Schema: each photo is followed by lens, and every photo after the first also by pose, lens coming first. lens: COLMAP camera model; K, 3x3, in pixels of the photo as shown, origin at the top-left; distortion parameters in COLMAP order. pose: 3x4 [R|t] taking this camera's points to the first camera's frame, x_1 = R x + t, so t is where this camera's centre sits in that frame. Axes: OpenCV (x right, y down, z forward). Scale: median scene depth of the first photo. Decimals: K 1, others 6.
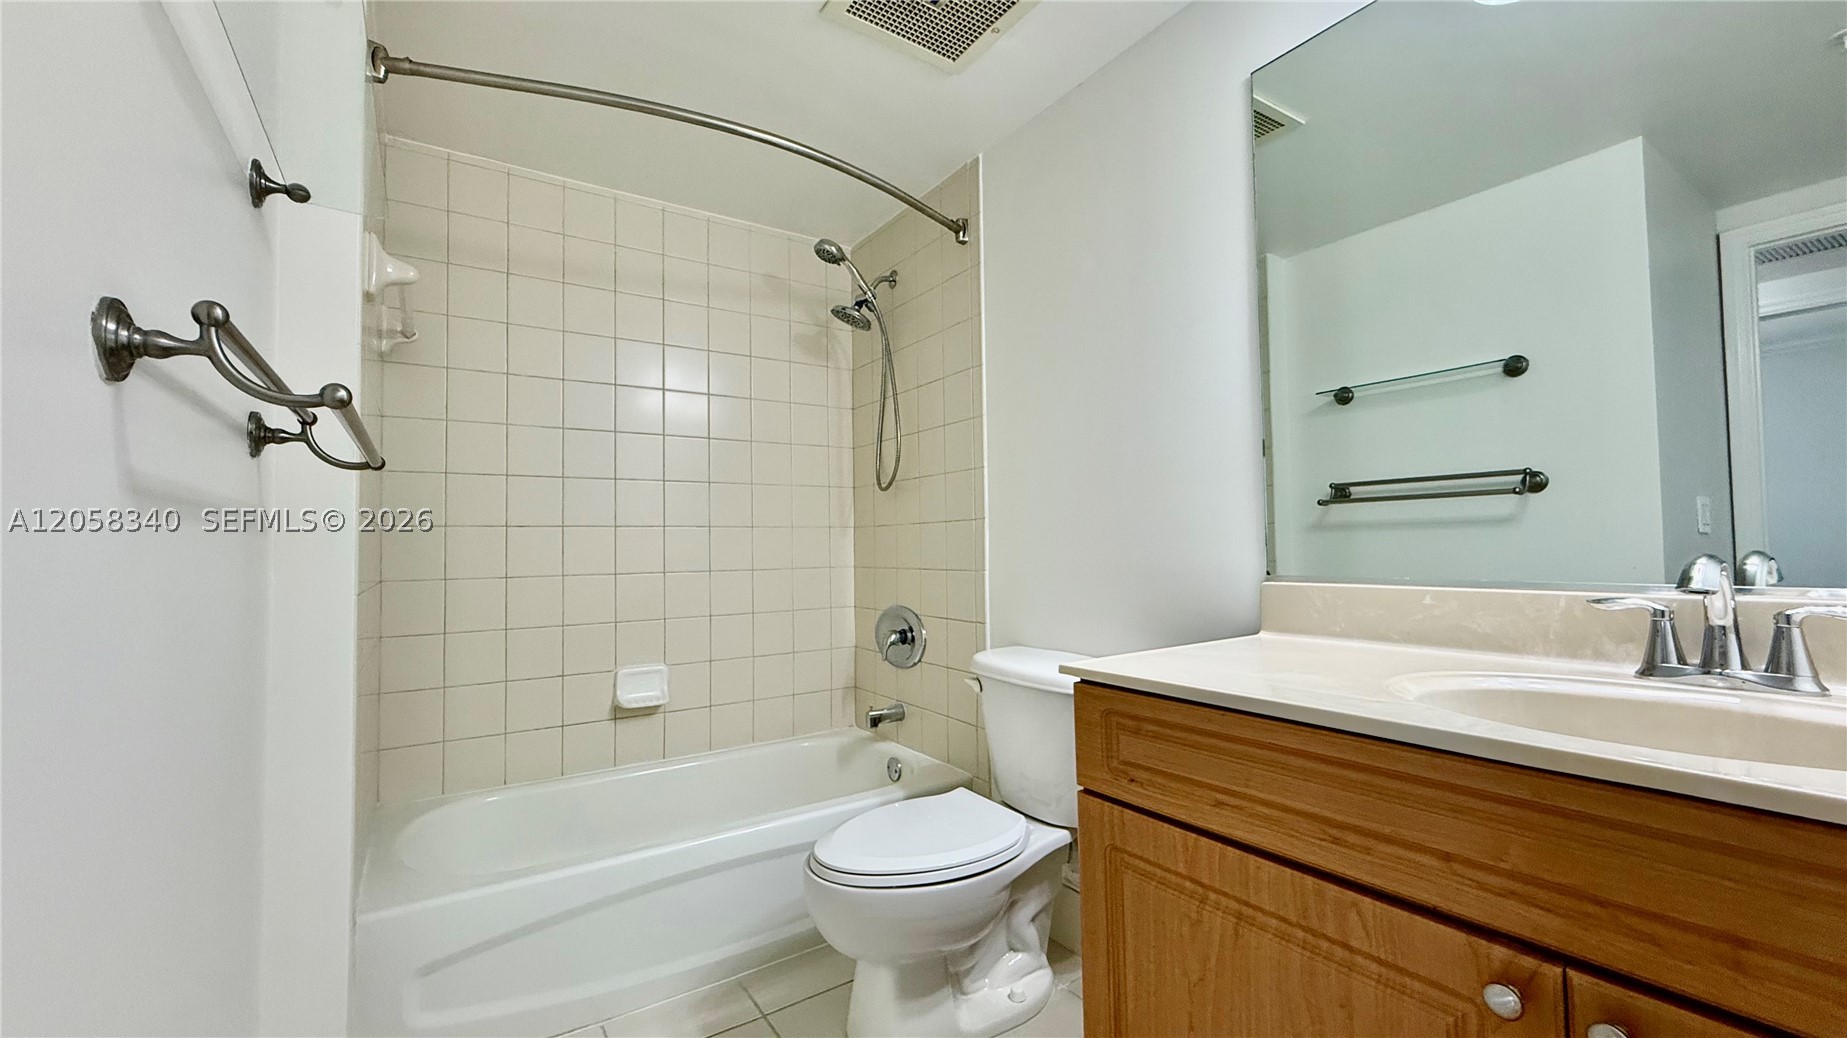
lens RADIAL K [[736.2, 0, 923.5], [0, 736.2, 519.0], [0, 0, 1]] dist [0.001427, -0.000056]
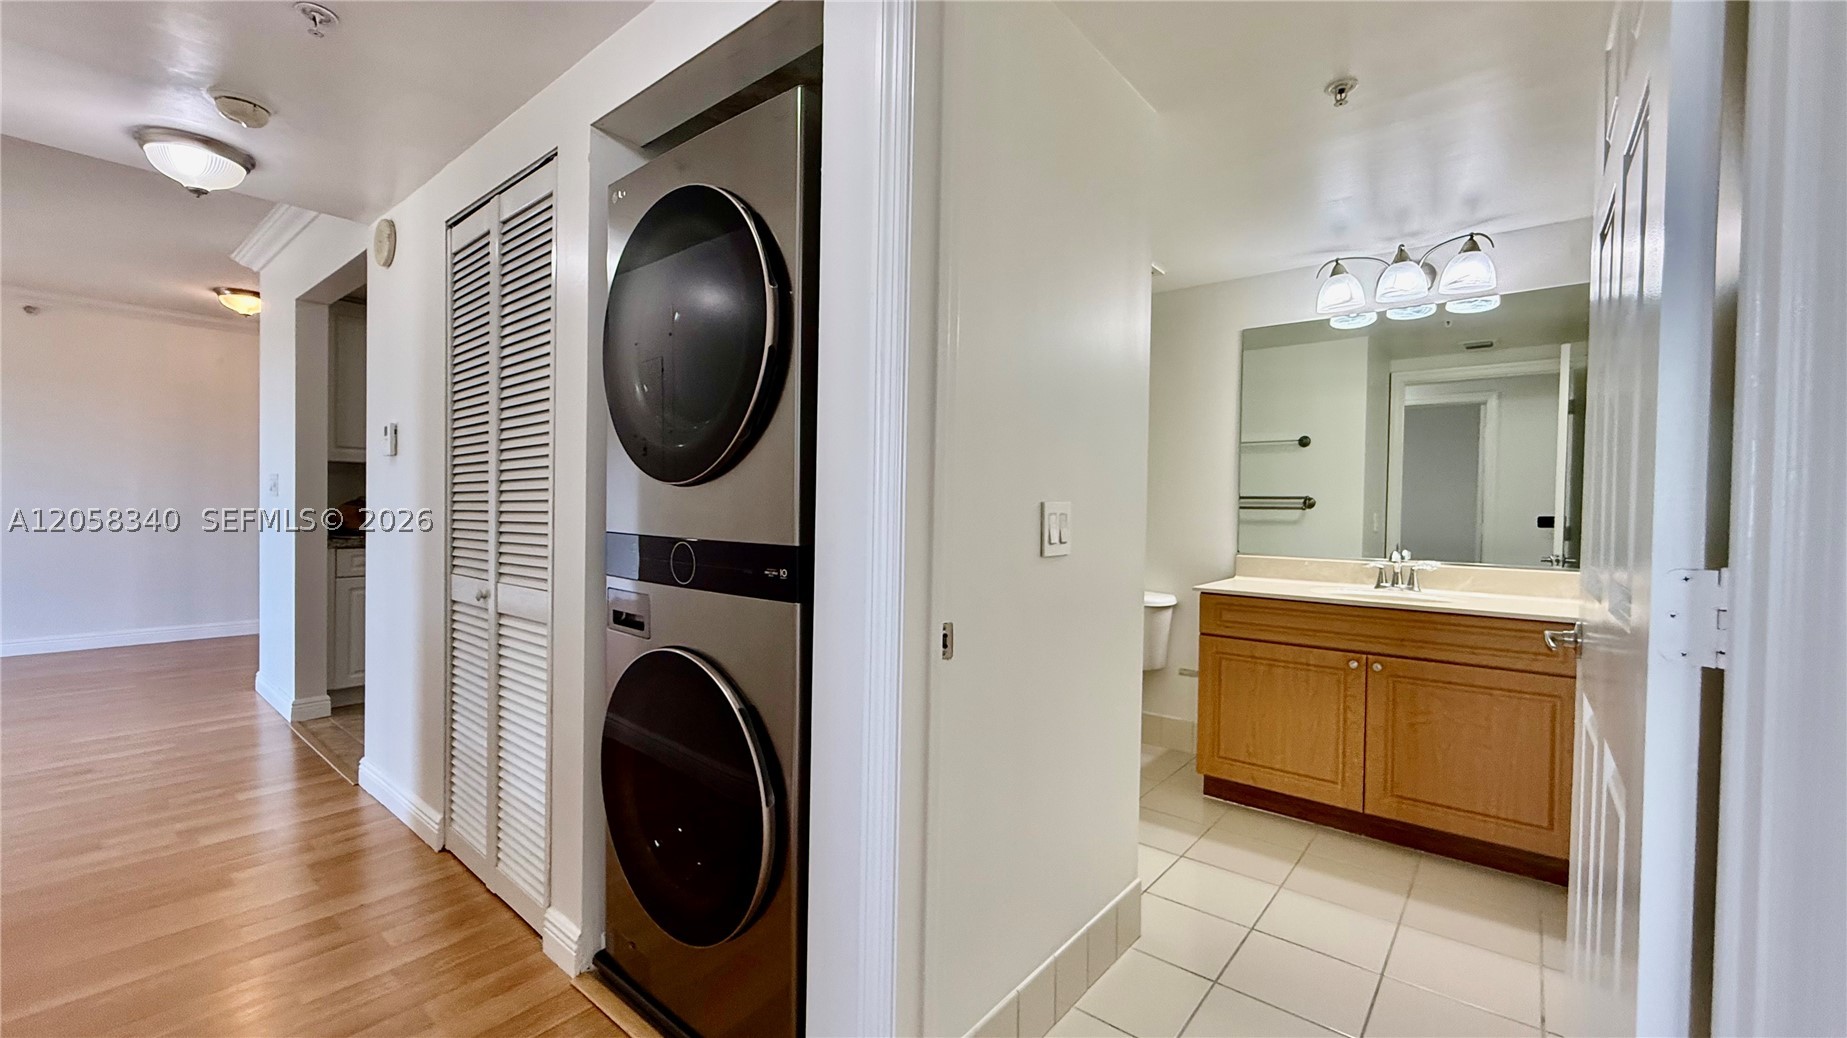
lens RADIAL K [[736.2, 0, 923.5], [0, 736.2, 519.0], [0, 0, 1]] dist [0.001427, -0.000056]
pose [[0.956969, 0.025535, 0.289064, -1.797109], [-0.040558, 0.998113, 0.046101, -0.147898], [-0.287341, -0.055841, 0.956199, -1.440833]]
